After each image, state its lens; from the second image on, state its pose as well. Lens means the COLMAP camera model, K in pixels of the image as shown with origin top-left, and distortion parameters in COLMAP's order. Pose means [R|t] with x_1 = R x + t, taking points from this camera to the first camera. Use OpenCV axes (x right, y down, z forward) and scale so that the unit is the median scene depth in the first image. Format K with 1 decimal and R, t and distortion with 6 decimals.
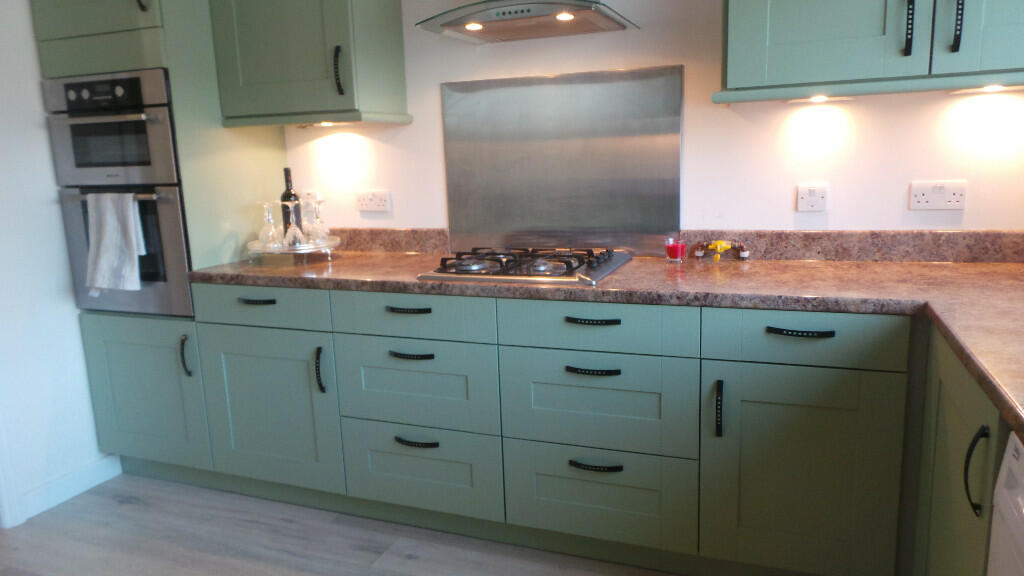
lens RADIAL K [[710.3, 0, 514.6], [0, 710.3, 286.1], [0, 0, 1]] dist [-0.007228, -0.000650]
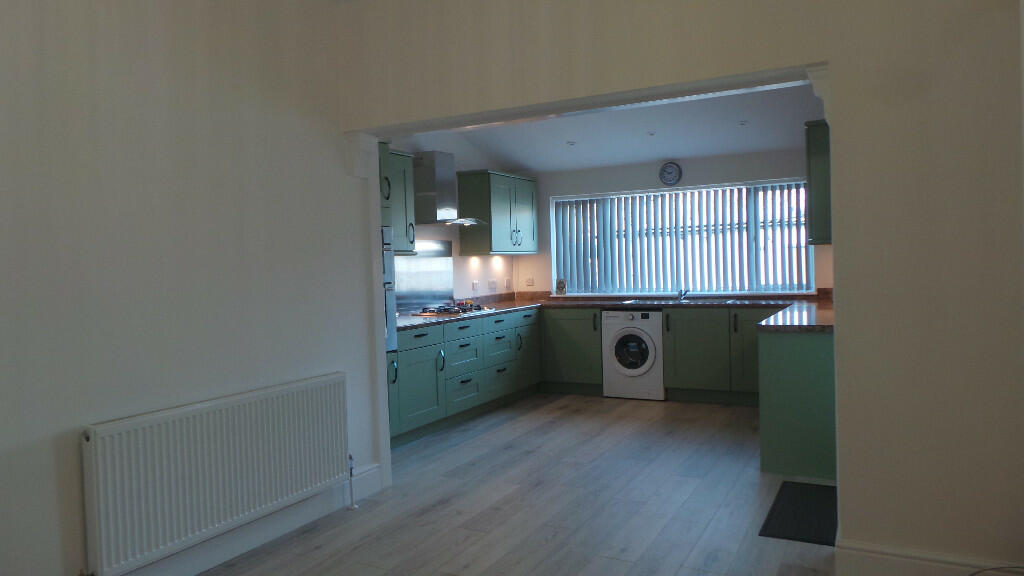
lens RADIAL K [[710.3, 0, 514.6], [0, 710.3, 286.1], [0, 0, 1]] dist [-0.007228, -0.000650]
pose [[0.121314, 0.000622, 0.992614, -2.777846], [0.225704, 0.973788, -0.028195, 0.003423], [-0.966613, 0.227457, 0.117994, 0.485620]]
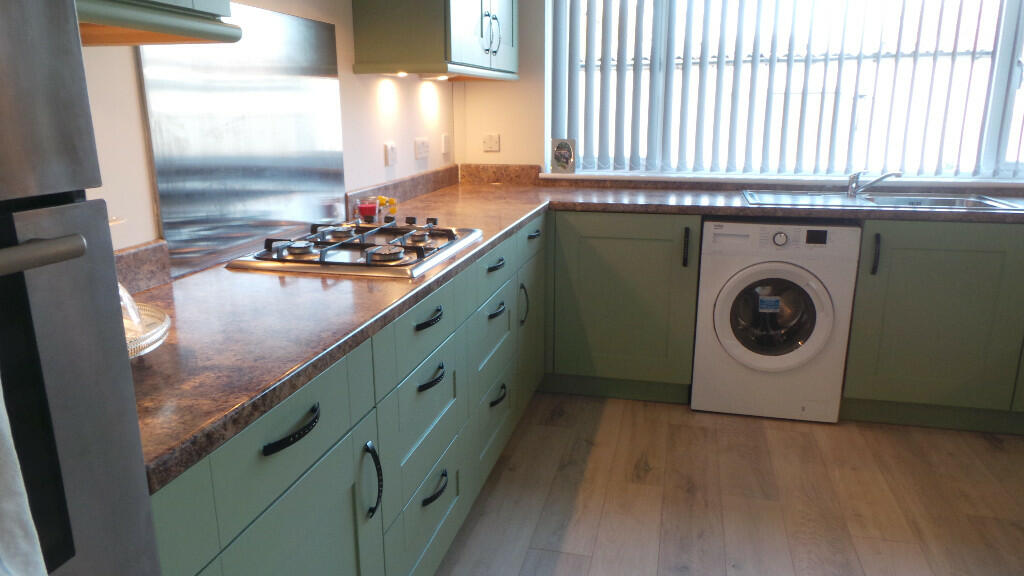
lens RADIAL K [[693.1, 0, 512.0], [0, 693.1, 288.0], [0, 0, 1]] dist [-0.006620, -0.001494]
pose [[-0.127437, -0.211420, 0.969052, -0.868766], [0.205673, 0.950148, 0.234343, -0.149243], [-0.970288, 0.229172, -0.077600, 0.983942]]
